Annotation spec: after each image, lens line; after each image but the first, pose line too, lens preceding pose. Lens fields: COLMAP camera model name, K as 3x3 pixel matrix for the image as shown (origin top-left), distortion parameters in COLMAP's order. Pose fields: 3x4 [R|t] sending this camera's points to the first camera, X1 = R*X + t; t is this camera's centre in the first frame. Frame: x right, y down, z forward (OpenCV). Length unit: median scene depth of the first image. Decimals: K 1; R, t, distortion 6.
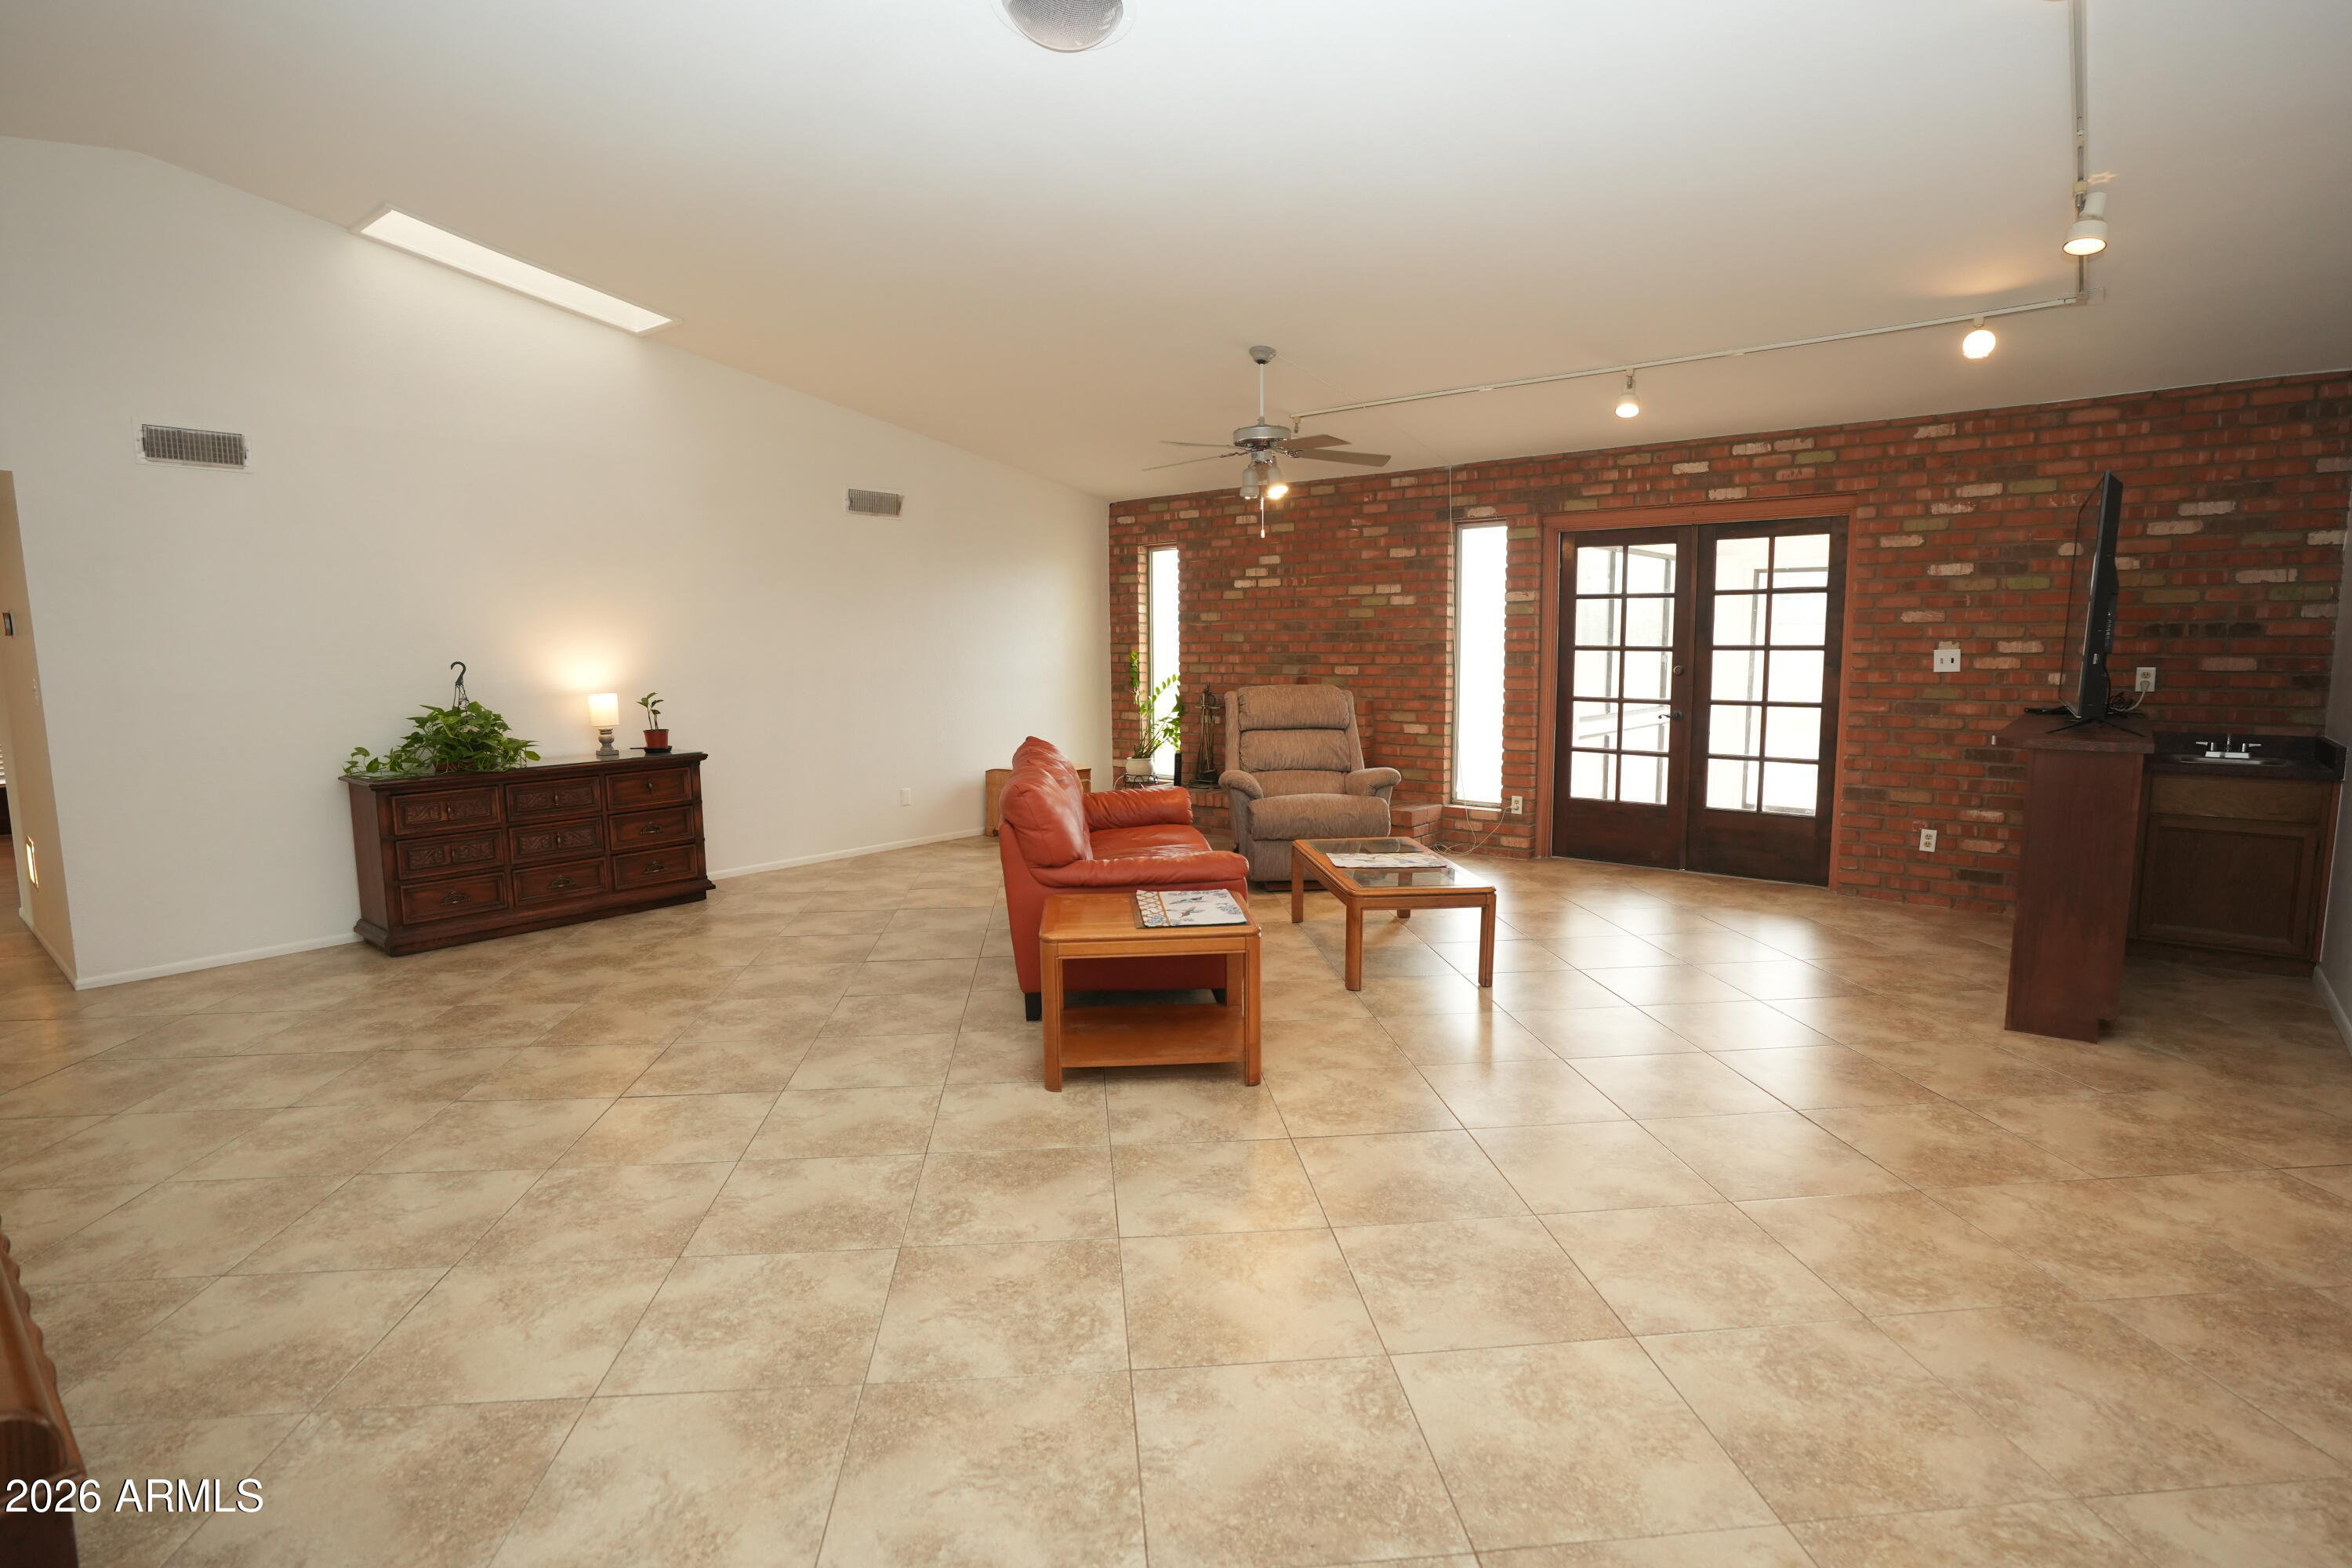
lens RADIAL K [[1167.2, 0, 1165.6], [0, 1167.2, 774.6], [0, 0, 1]] dist [-0.056276, 0.024086]
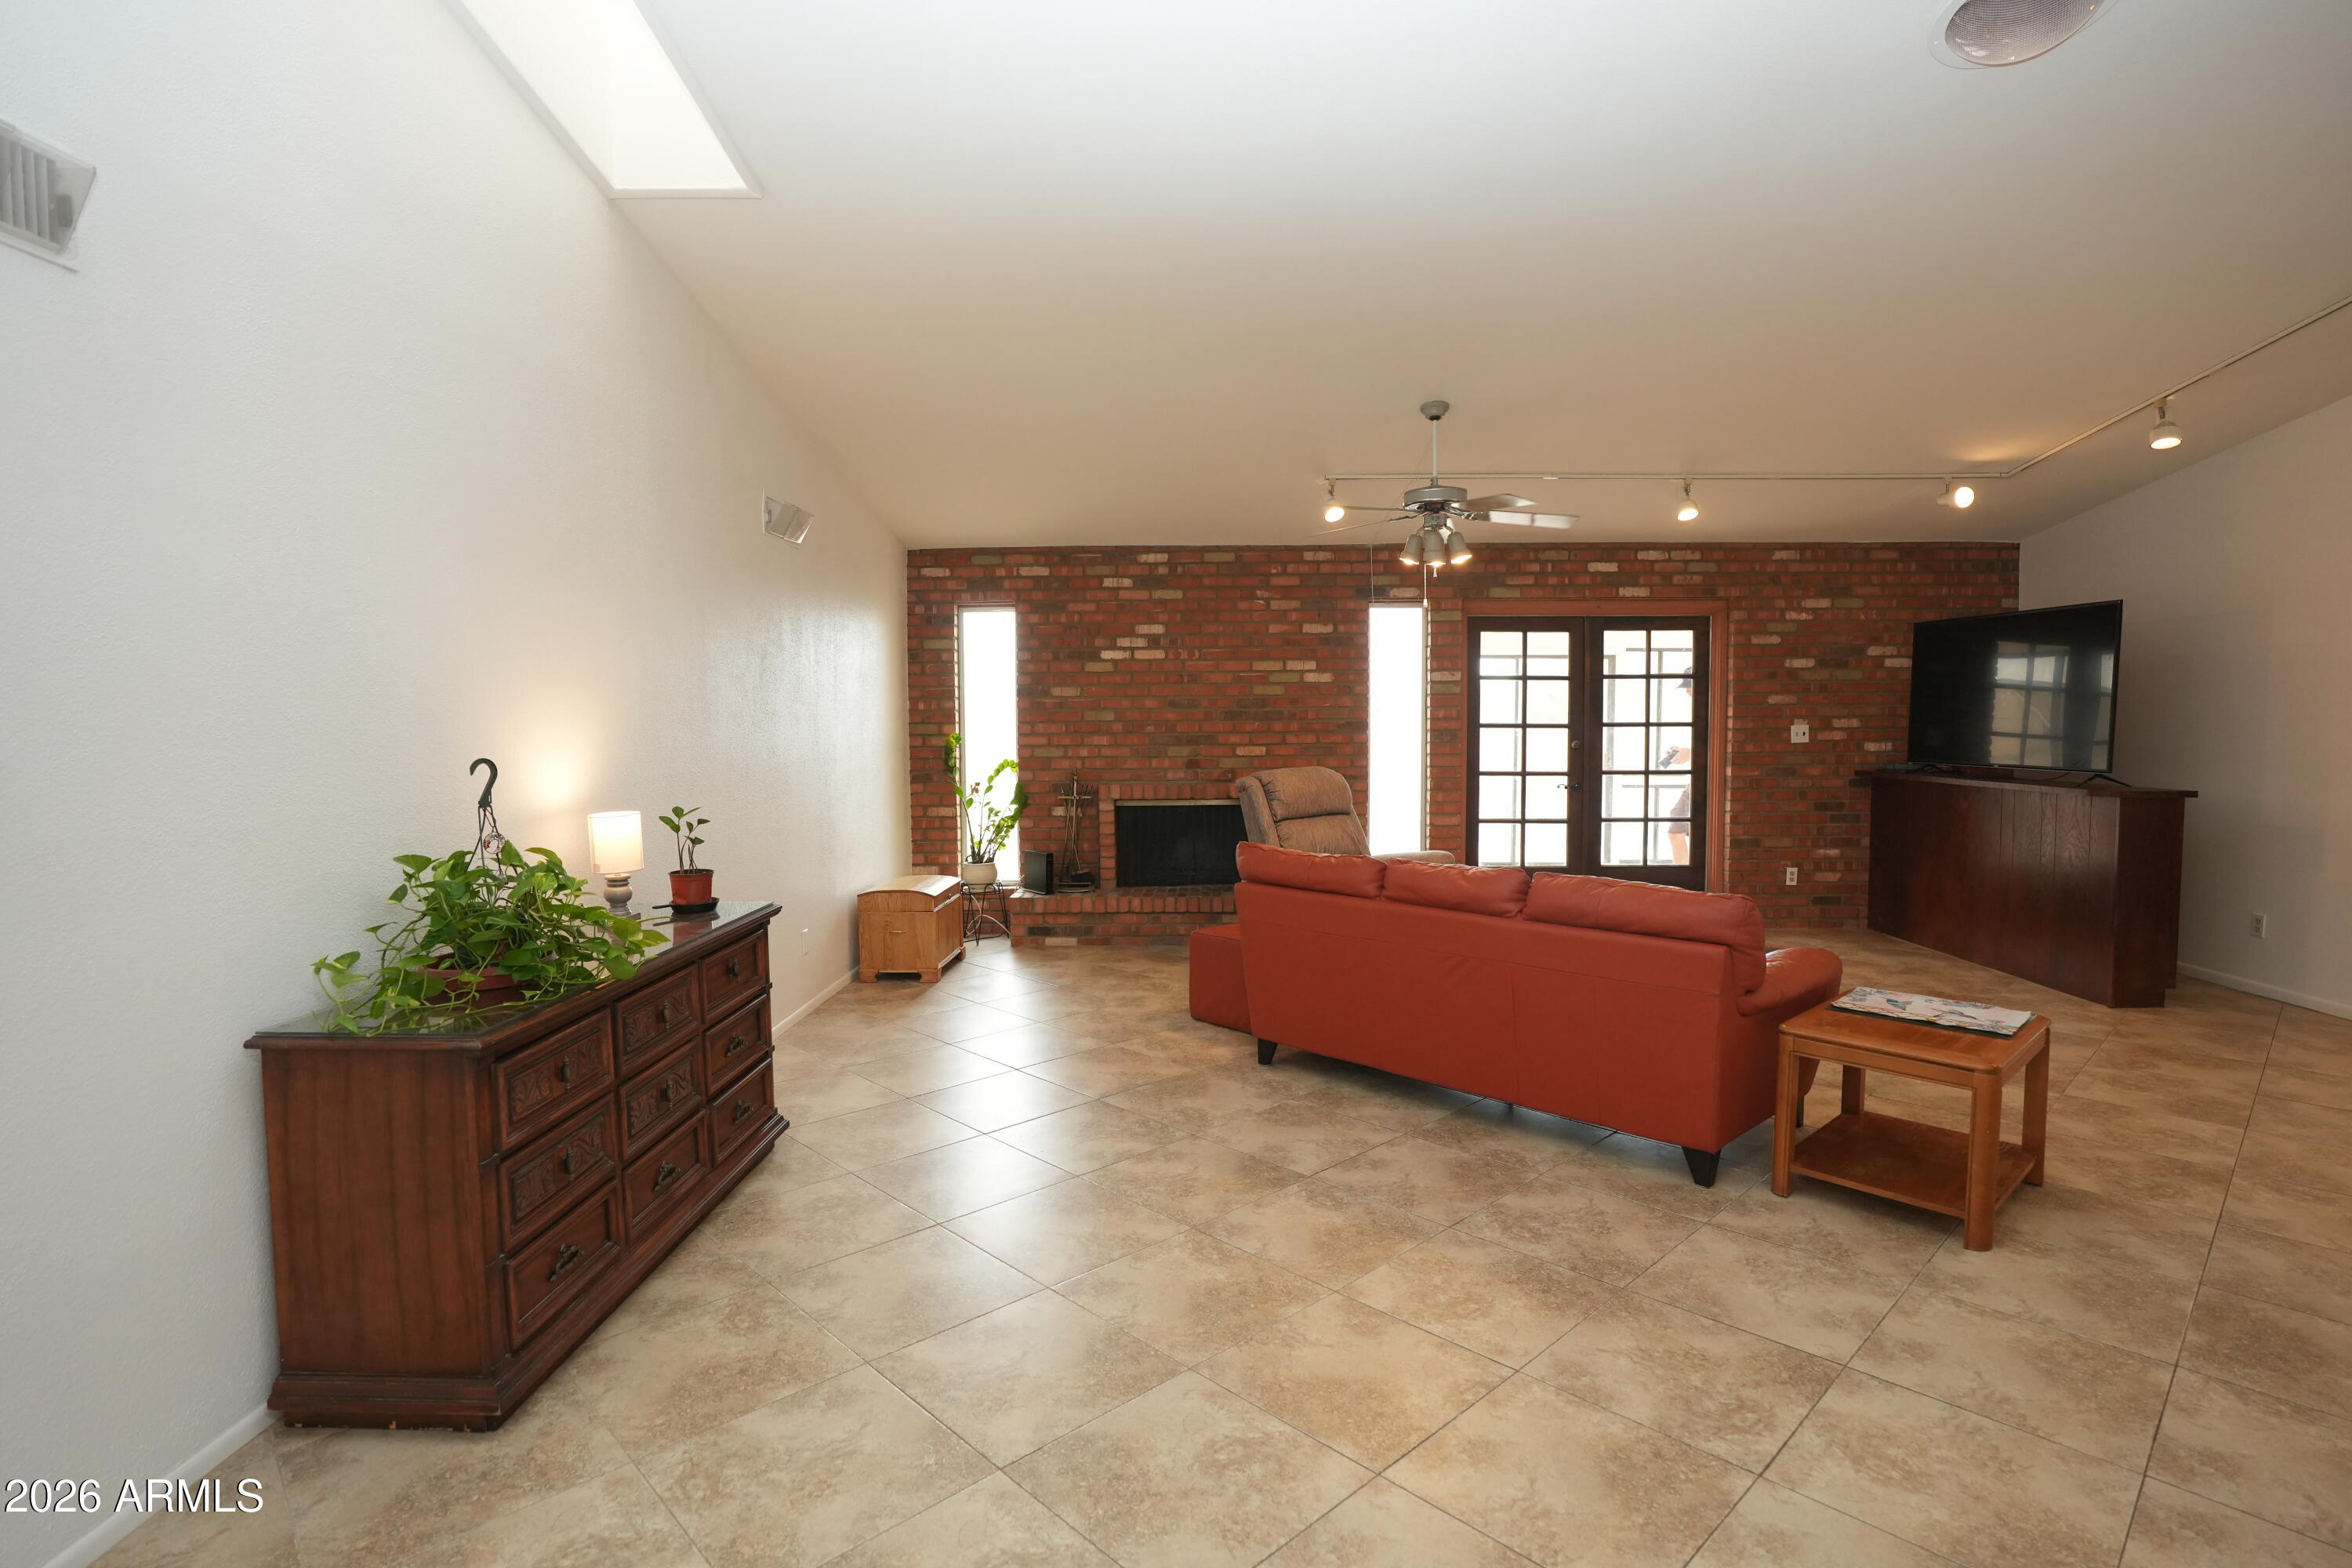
lens RADIAL K [[1167.2, 0, 1169.8], [0, 1167.2, 777.2], [0, 0, 1]] dist [-0.056276, 0.024086]
pose [[0.781340, -0.030143, 0.623378, -0.588673], [0.070613, 0.996689, -0.040312, -0.043548], [-0.620098, 0.075516, 0.780881, 0.384600]]
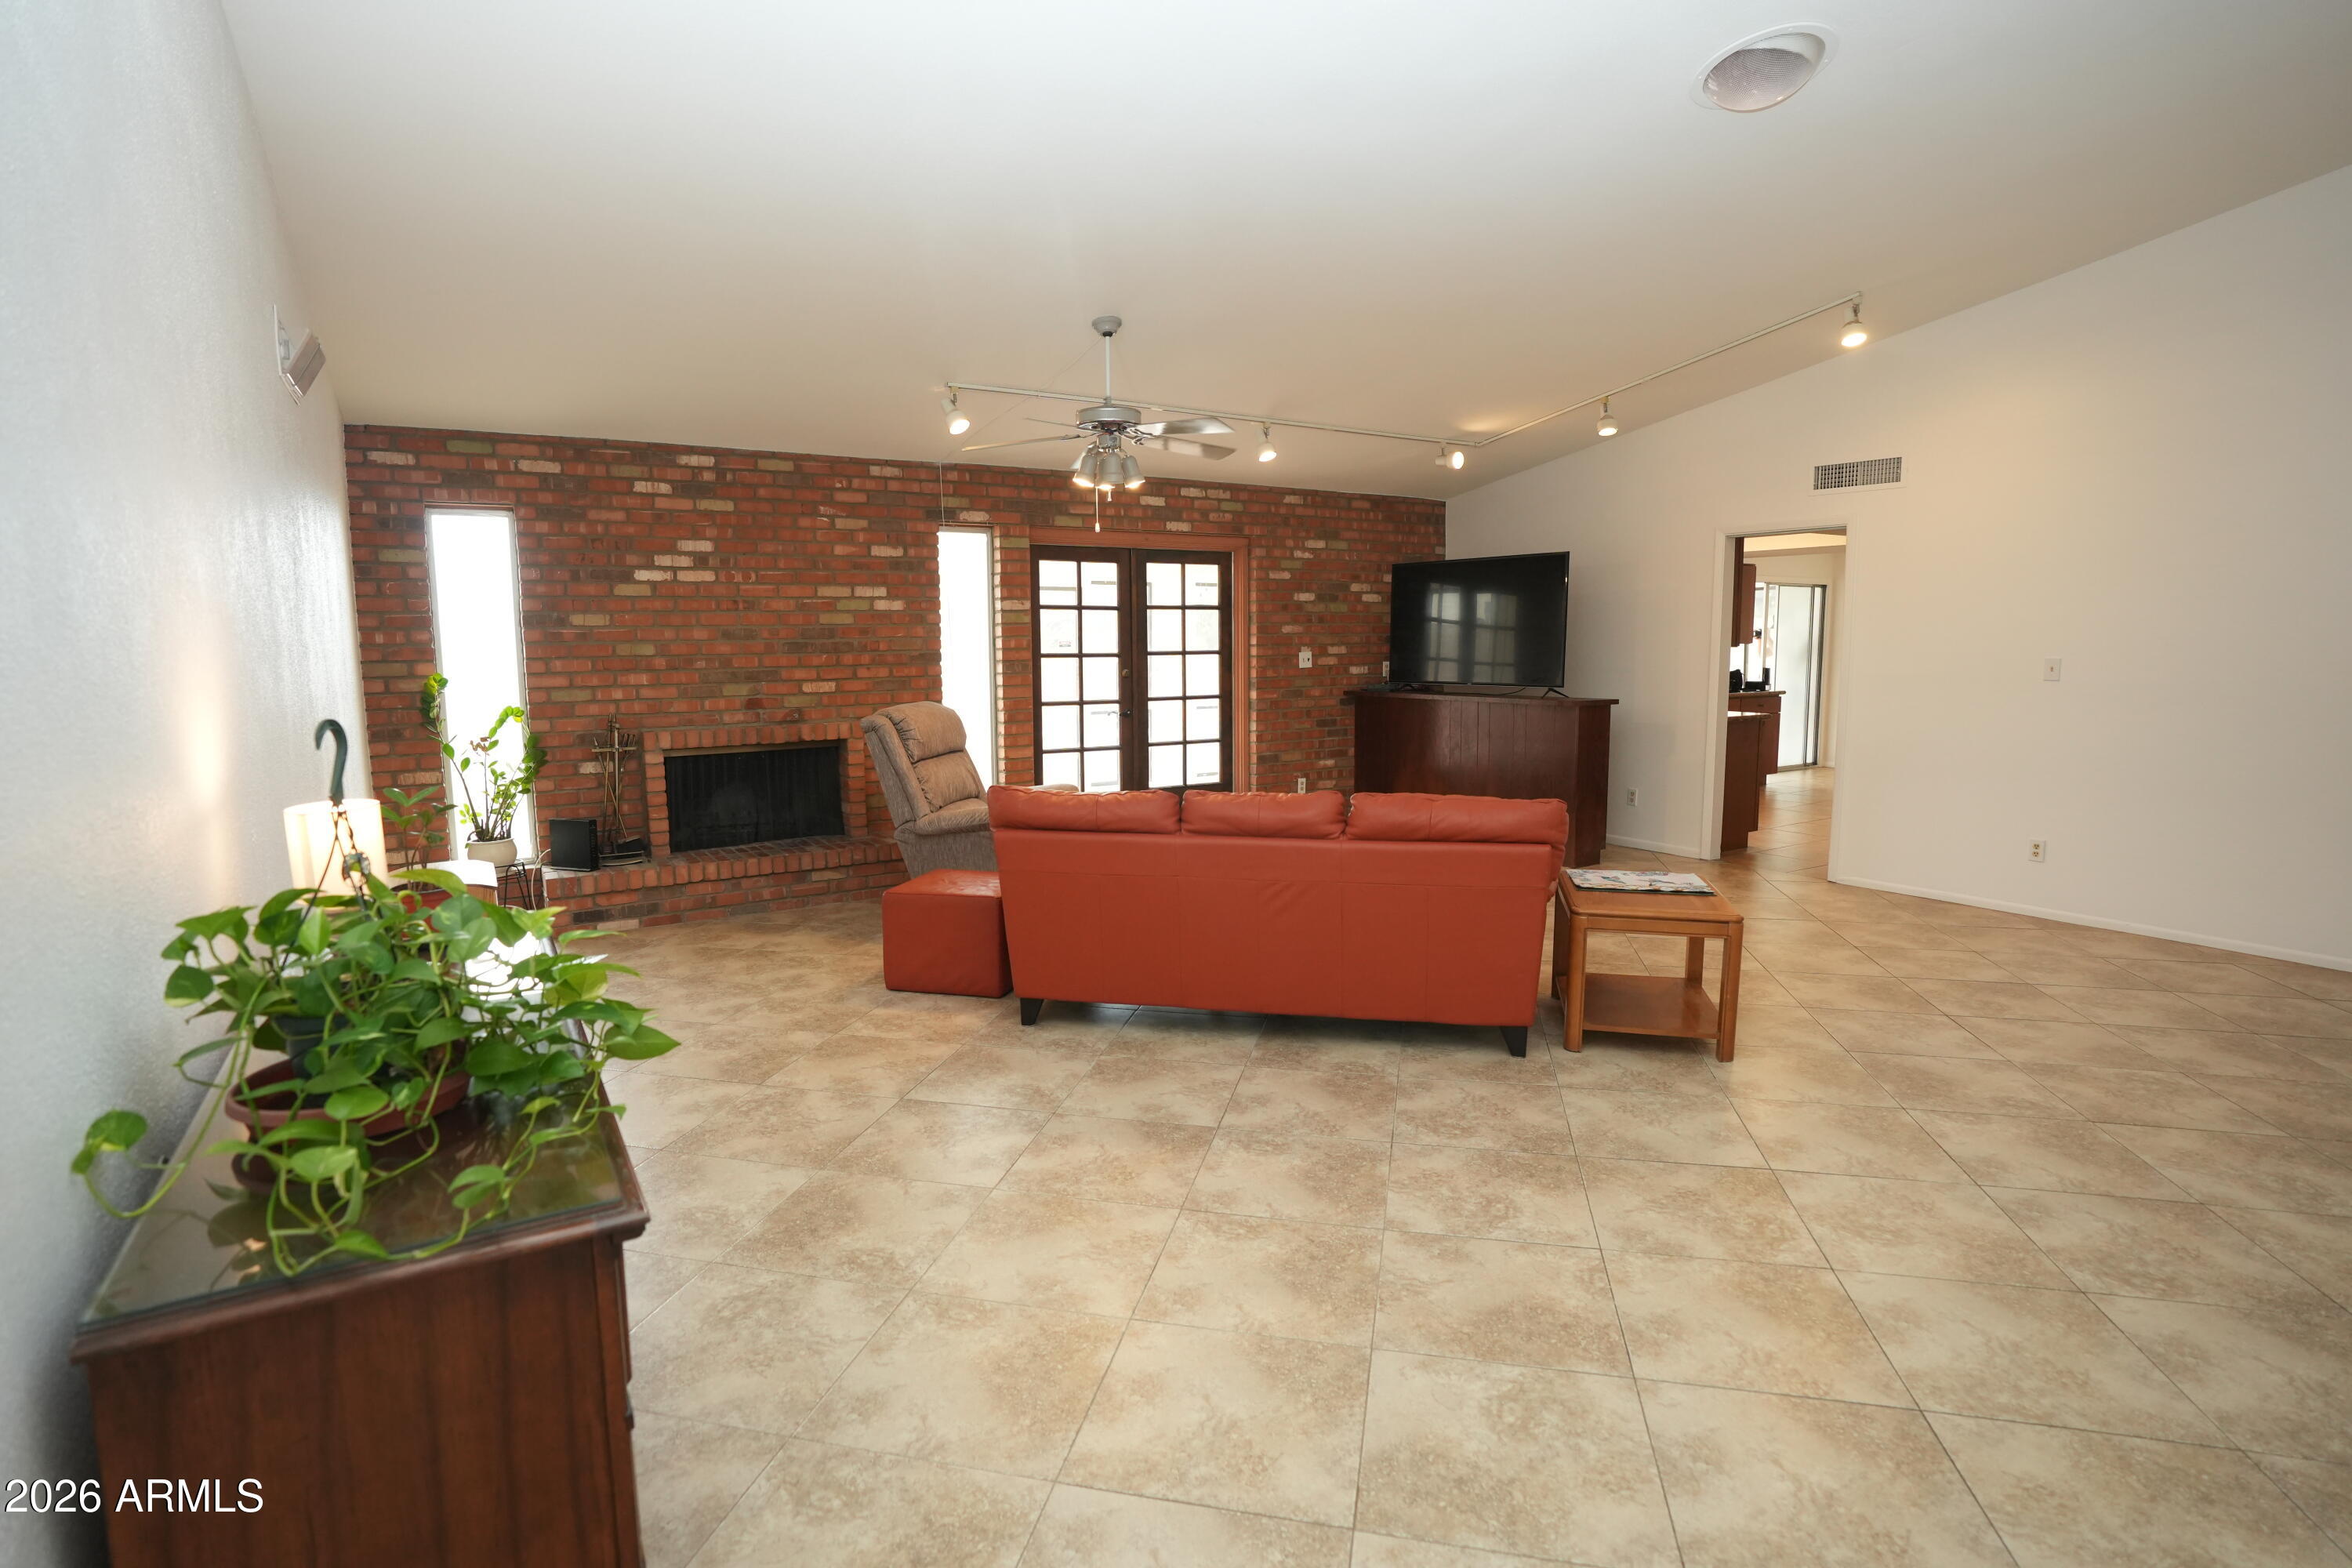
lens RADIAL K [[1167.2, 0, 1162.2], [0, 1167.2, 773.5], [0, 0, 1]] dist [-0.056276, 0.024086]
pose [[0.312270, -0.101875, 0.944515, -0.687359], [0.115796, 0.990902, 0.068594, -0.069887], [-0.942910, 0.087952, 0.321226, 0.624792]]
